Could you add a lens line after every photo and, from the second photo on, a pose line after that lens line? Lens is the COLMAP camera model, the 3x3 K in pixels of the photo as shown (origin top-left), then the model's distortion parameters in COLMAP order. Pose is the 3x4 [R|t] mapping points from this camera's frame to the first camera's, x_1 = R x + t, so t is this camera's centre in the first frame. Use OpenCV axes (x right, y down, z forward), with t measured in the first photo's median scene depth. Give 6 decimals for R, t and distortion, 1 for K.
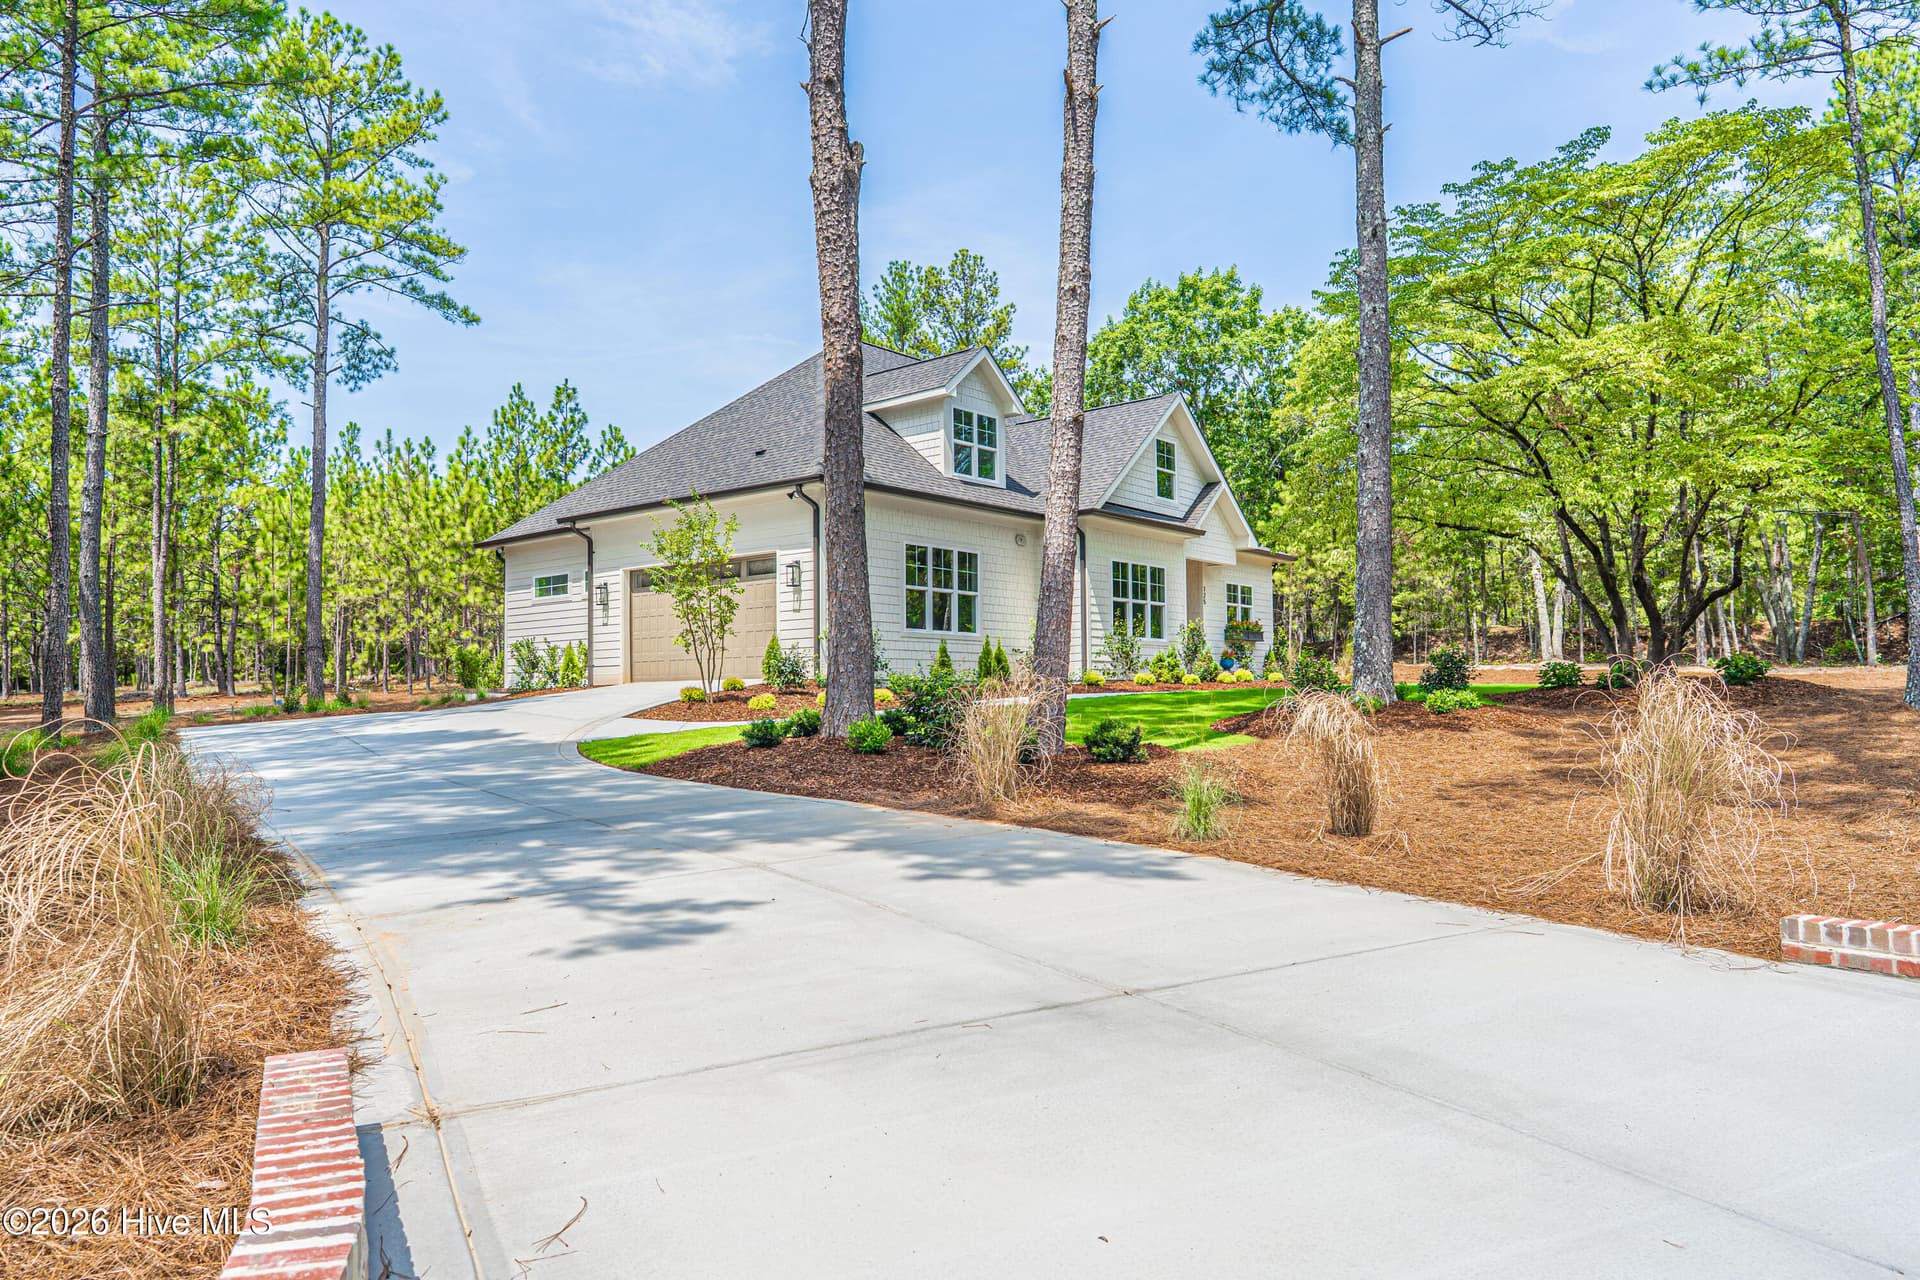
lens RADIAL K [[1258.6, 0, 961.1], [0, 1258.6, 669.5], [0, 0, 1]] dist [-0.023398, 0.000271]
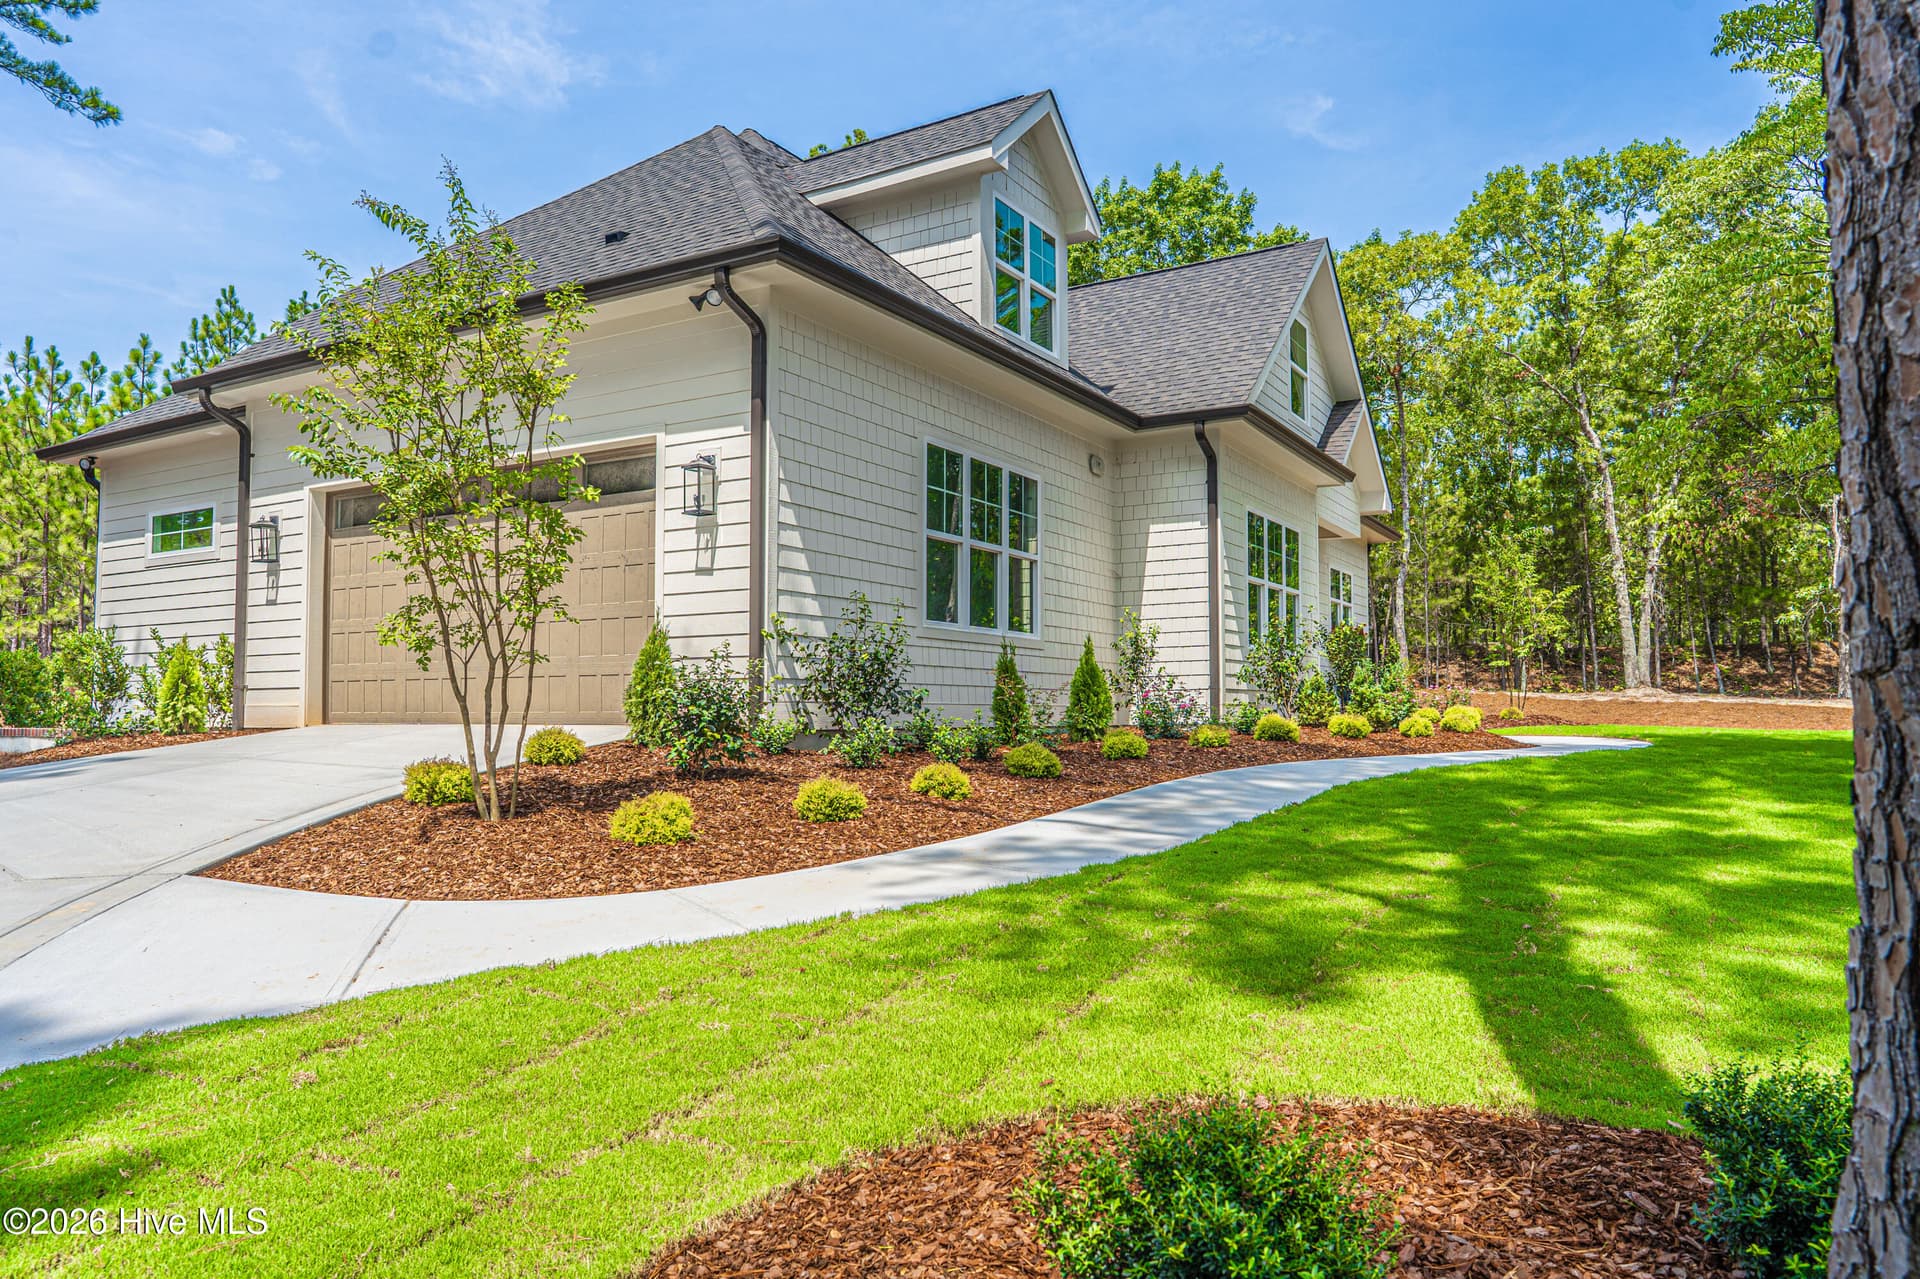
lens RADIAL K [[1270.2, 0, 945.7], [0, 1270.2, 656.8], [0, 0, 1]] dist [-0.007266, 0.001275]
pose [[0.989868, 0.015534, 0.141139, -0.067339], [-0.012774, 0.999709, -0.020444, -0.005891], [-0.141415, 0.018434, 0.989779, 0.341064]]
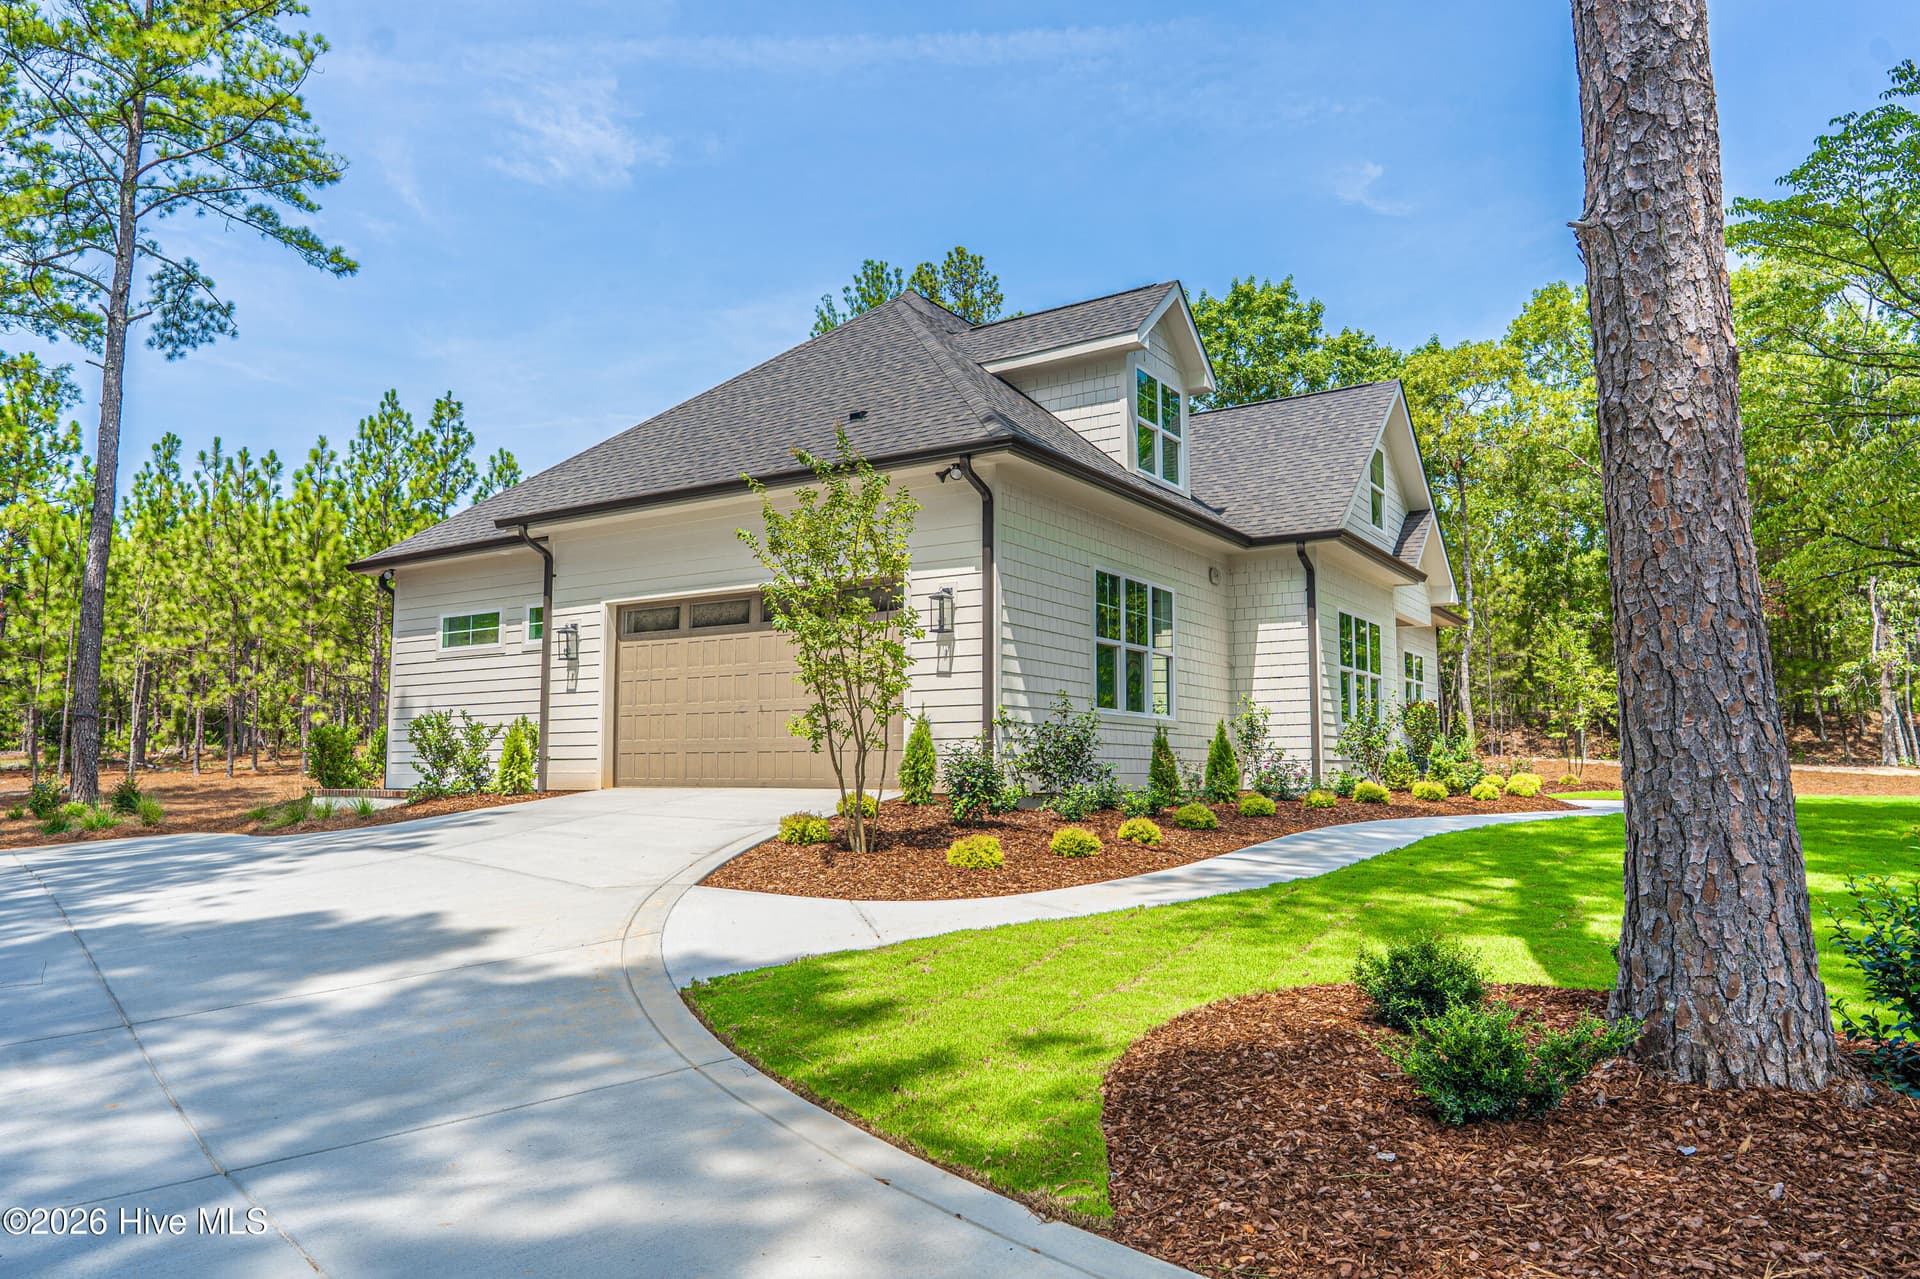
lens RADIAL K [[1270.2, 0, 945.7], [0, 1270.2, 656.8], [0, 0, 1]] dist [-0.007266, 0.001275]
pose [[0.994948, 0.021182, 0.098133, -0.114980], [-0.014446, 0.997522, -0.068851, -0.008888], [-0.099348, 0.067085, 0.992789, 0.256522]]
